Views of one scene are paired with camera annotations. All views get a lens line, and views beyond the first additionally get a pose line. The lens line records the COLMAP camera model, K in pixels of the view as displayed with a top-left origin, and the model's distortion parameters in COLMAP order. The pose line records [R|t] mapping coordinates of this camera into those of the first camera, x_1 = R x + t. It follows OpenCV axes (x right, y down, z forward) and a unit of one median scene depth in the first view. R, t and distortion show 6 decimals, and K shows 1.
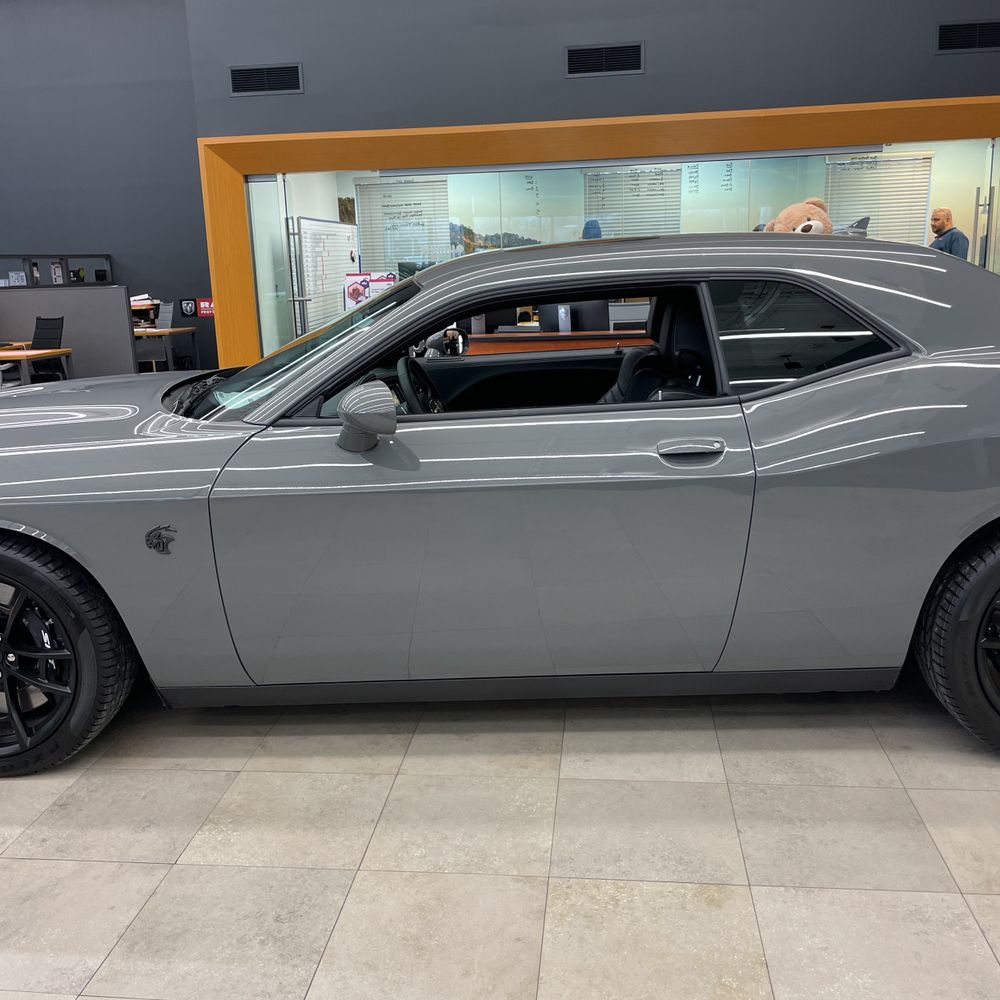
lens RADIAL K [[1025.9, 0, 494.1], [0, 1025.9, 500.6], [0, 0, 1]] dist [0.025921, 0.000000]
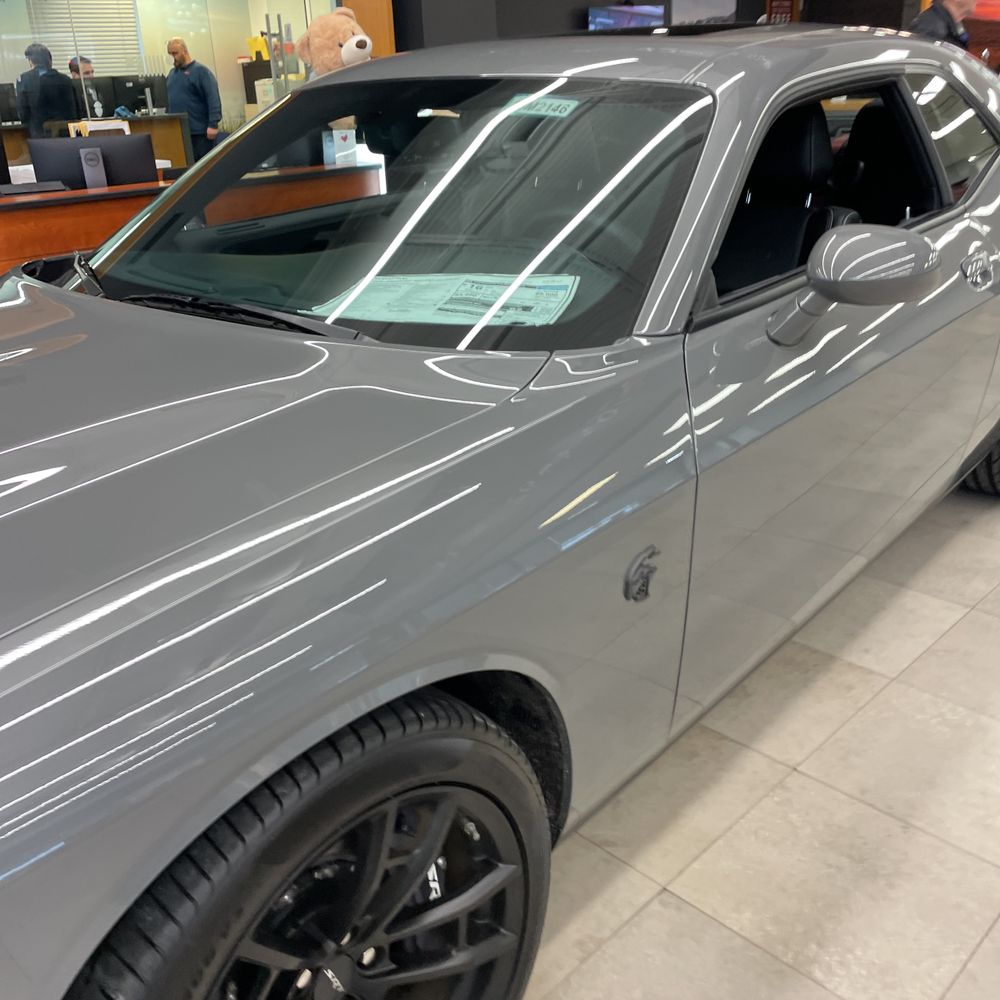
lens RADIAL K [[1025.9, 0, 498.1], [0, 1025.9, 498.5], [0, 0, 1]] dist [0.025921, 0.000000]
pose [[0.623986, -0.297164, 0.722728, -0.676075], [0.200862, 0.954789, 0.219162, -0.120495], [-0.755180, 0.008415, 0.655464, 0.642617]]
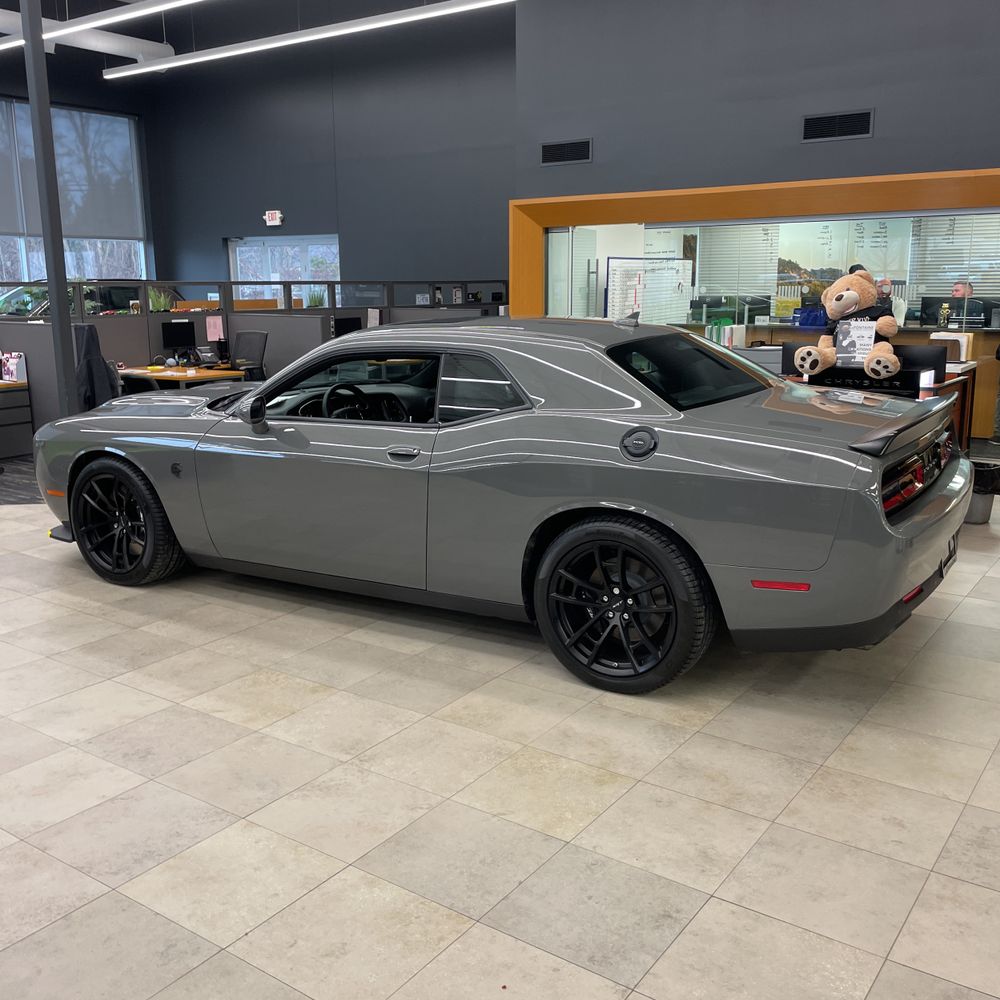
lens RADIAL K [[1025.9, 0, 503.1], [0, 1025.9, 497.3], [0, 0, 1]] dist [0.025921, 0.000000]
pose [[0.876714, 0.124839, -0.464530, 1.000729], [-0.128975, 0.991381, 0.023009, -0.031498], [0.463398, 0.039741, 0.885258, -0.370224]]
